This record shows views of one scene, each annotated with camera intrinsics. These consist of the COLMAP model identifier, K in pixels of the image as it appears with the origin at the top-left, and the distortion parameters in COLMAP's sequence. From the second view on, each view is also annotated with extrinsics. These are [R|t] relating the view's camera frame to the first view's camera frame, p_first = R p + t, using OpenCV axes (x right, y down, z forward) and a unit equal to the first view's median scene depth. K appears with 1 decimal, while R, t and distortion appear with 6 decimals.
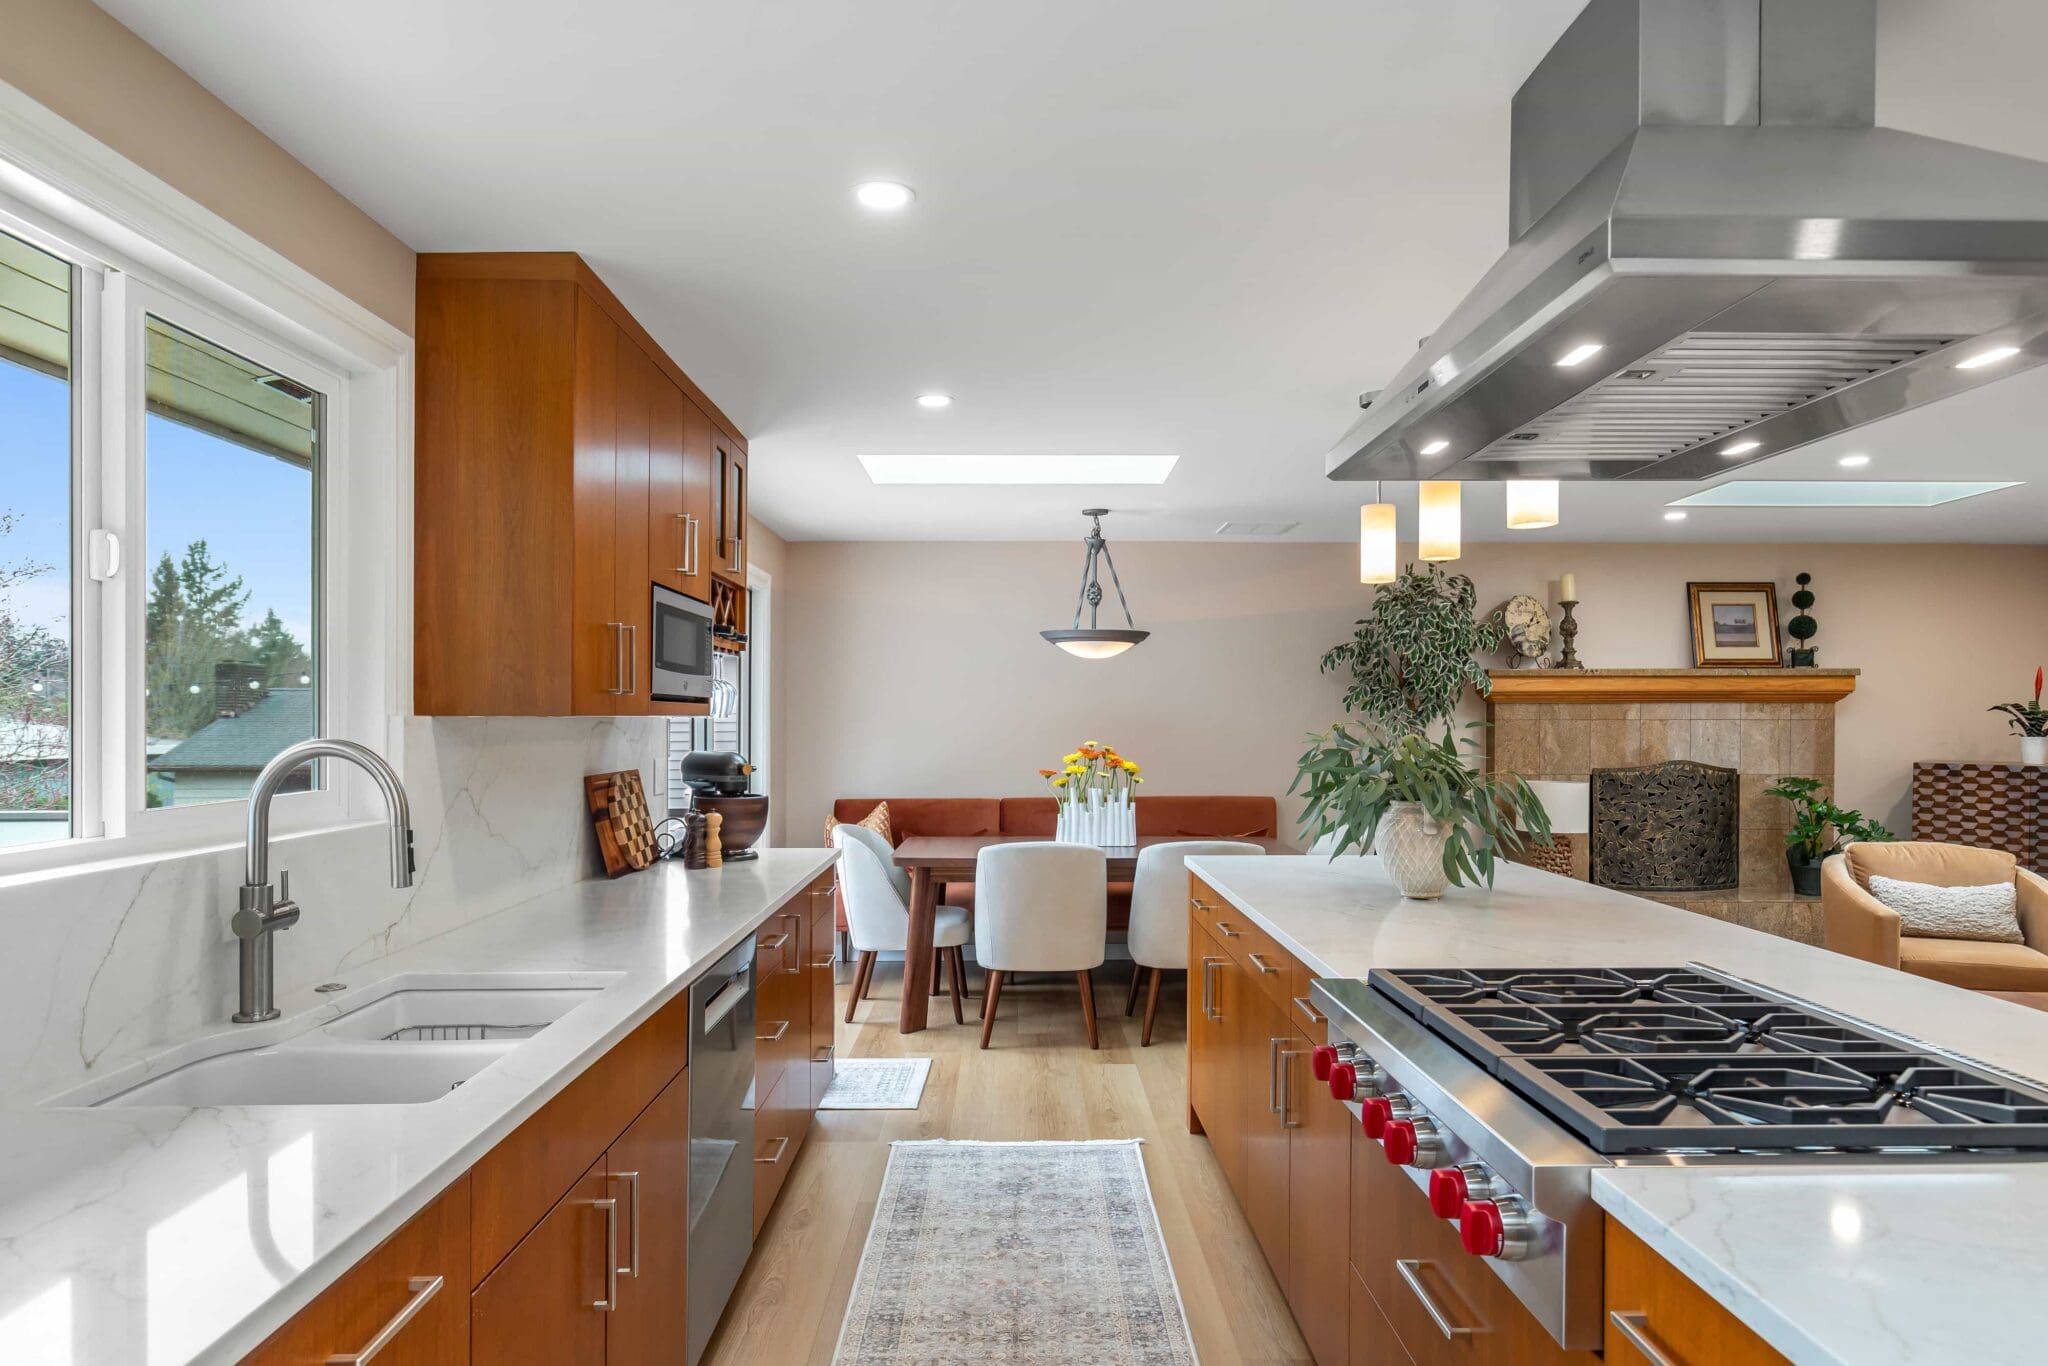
lens RADIAL K [[1207.2, 0, 1022.2], [0, 1207.2, 687.1], [0, 0, 1]] dist [0.008133, -0.000829]
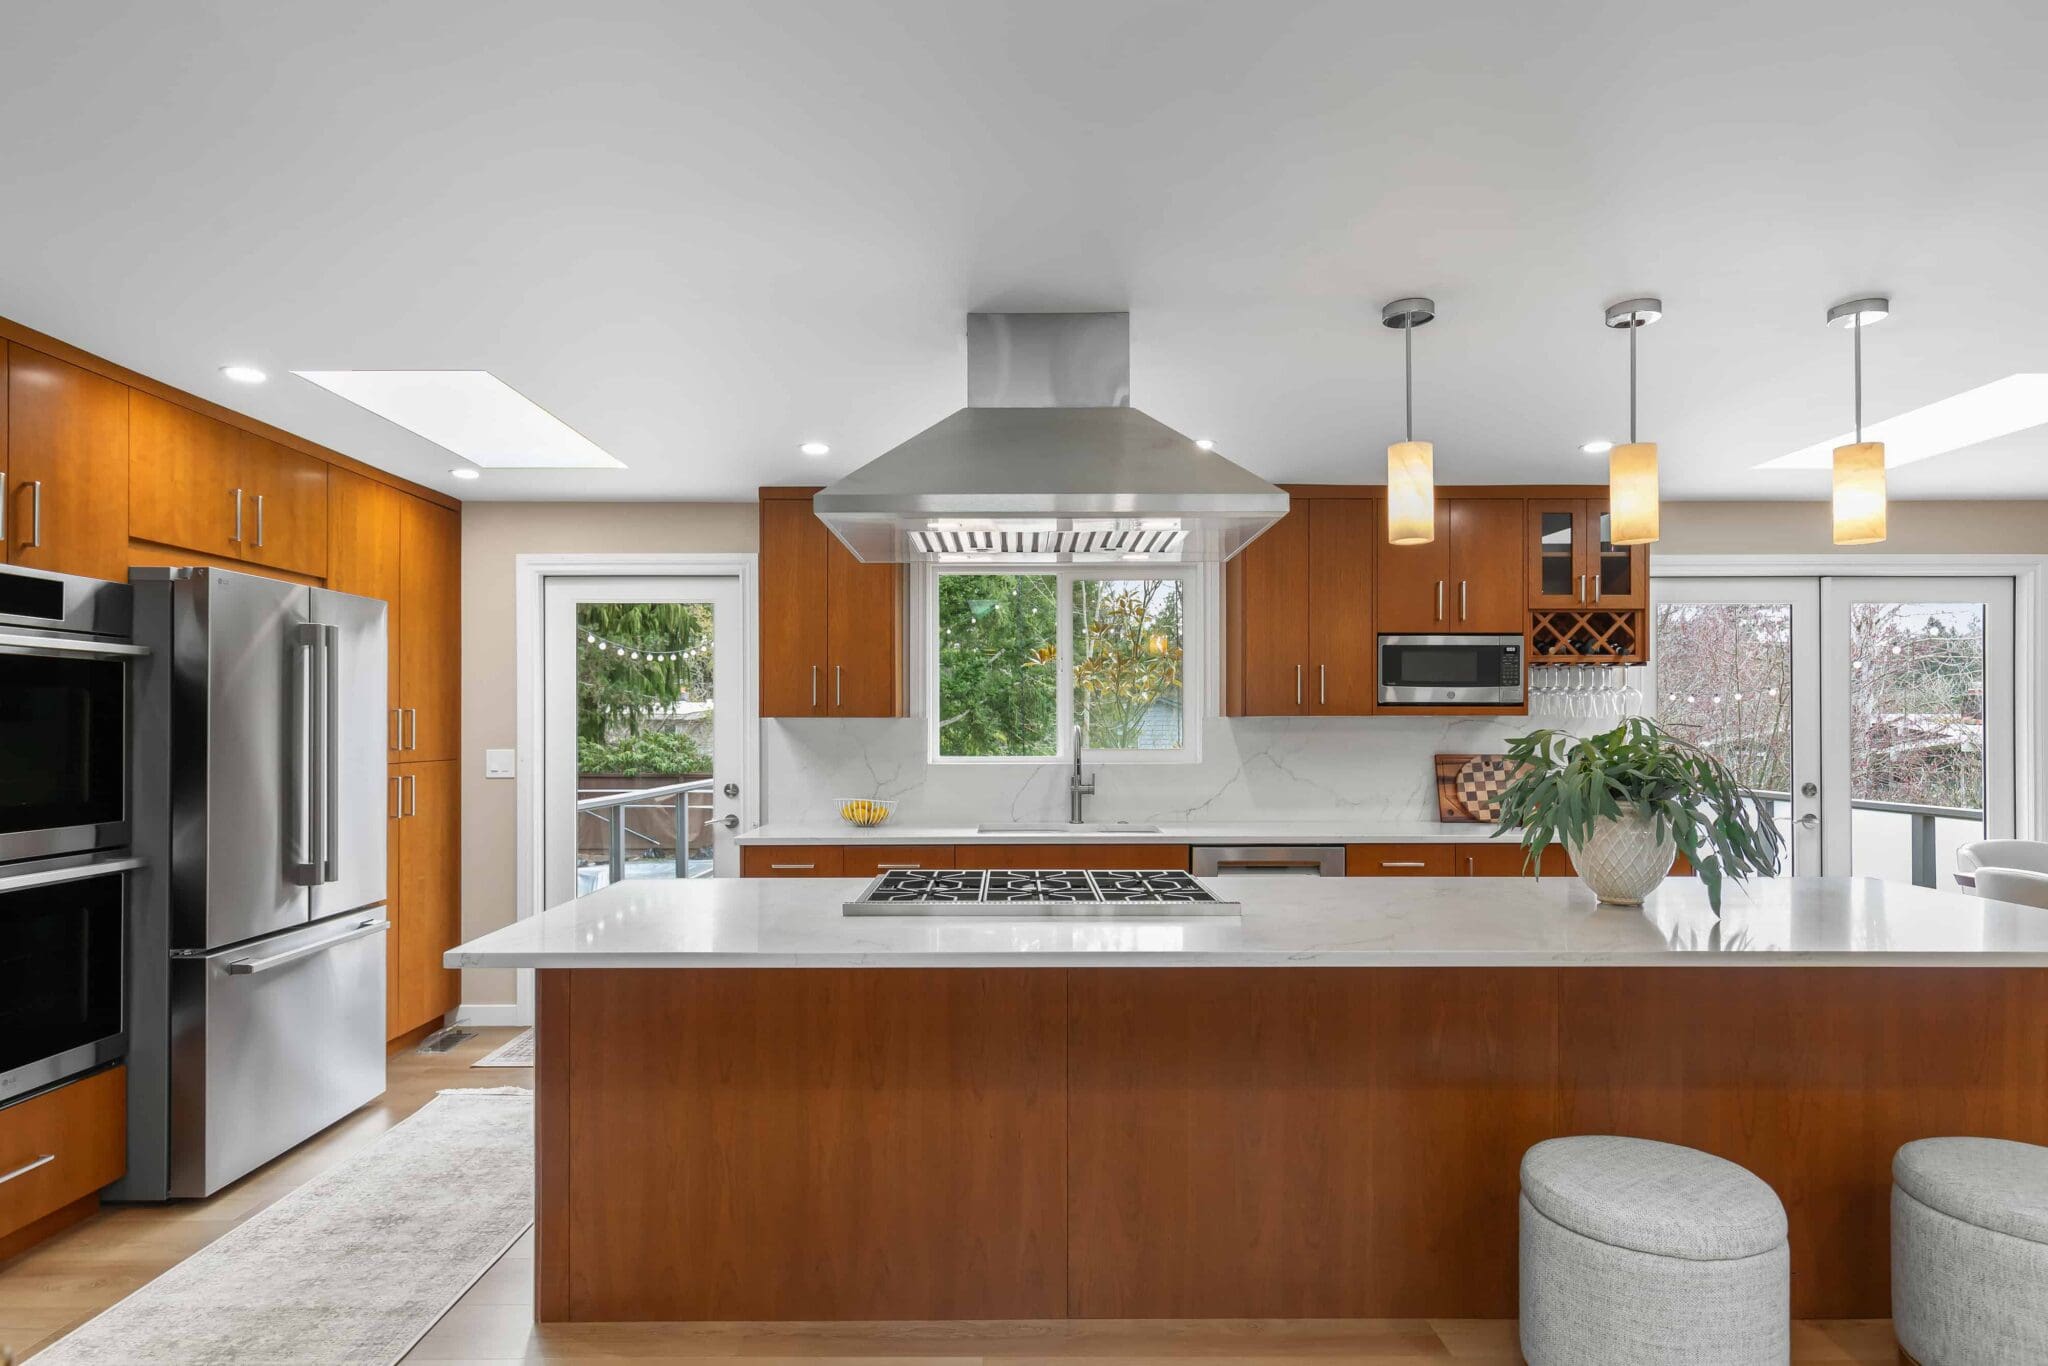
lens RADIAL K [[1086.5, 0, 1000.9], [0, 1086.5, 712.2], [0, 0, 1]] dist [0.005021, 0.001338]
pose [[-0.033012, -0.006730, -0.999432, 0.932891], [0.028010, 0.999578, -0.007656, 0.012247], [0.999062, -0.028247, -0.032810, 0.431701]]
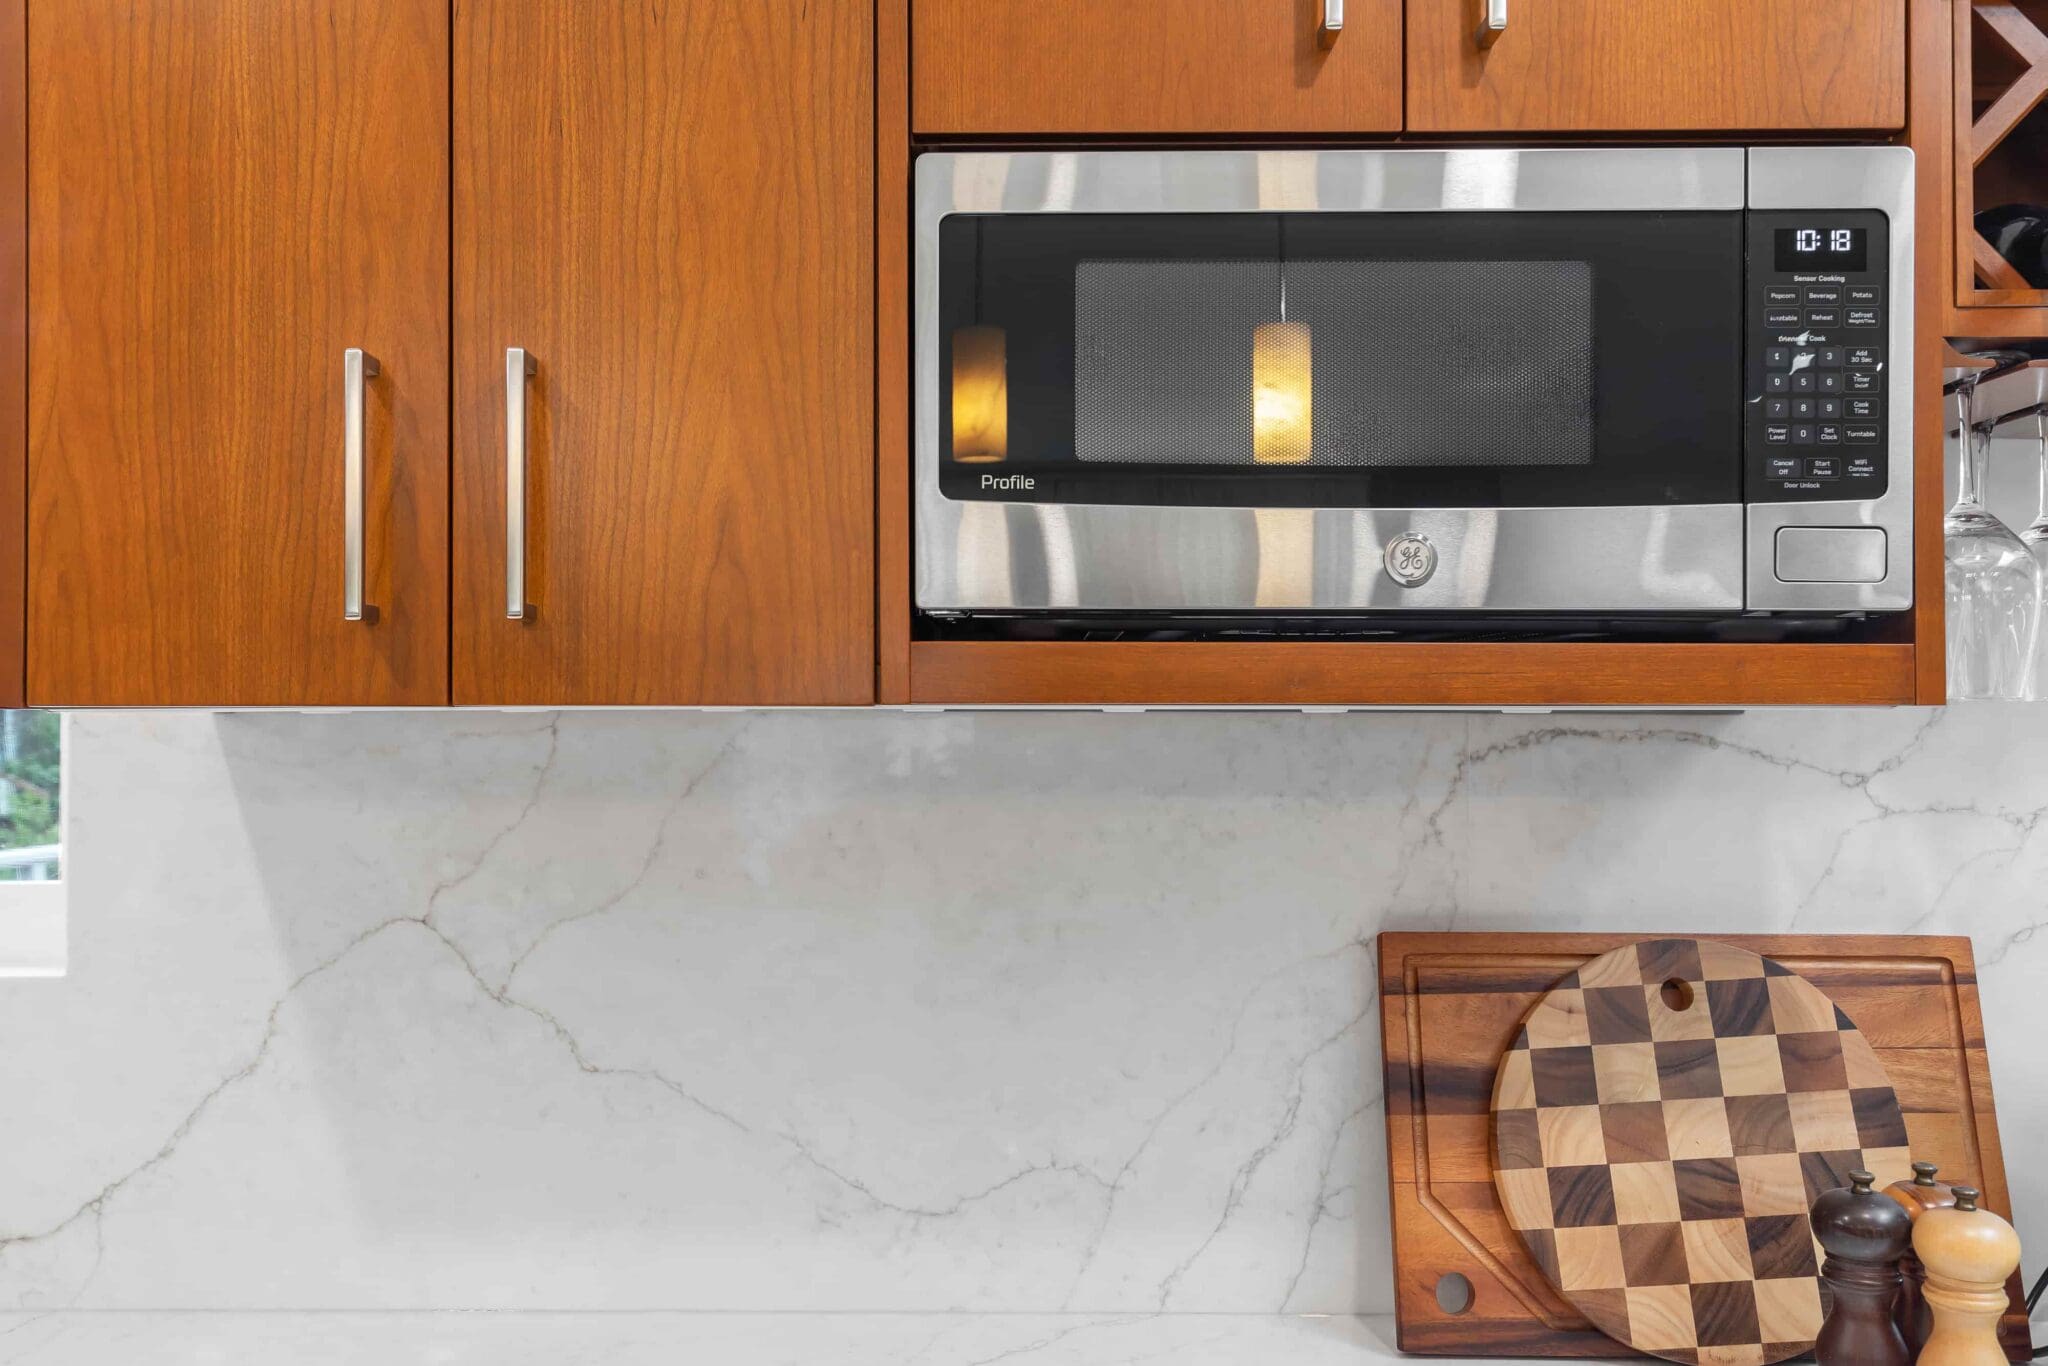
lens RADIAL K [[1752.9, 0, 963.7], [0, 1752.9, 697.8], [0, 0, 1]] dist [0.005033, 0.003283]
pose [[-0.030061, -0.014297, -0.999446, 0.028318], [0.027065, 0.999519, -0.015112, 0.021807], [0.999182, -0.027504, -0.029660, 0.812935]]
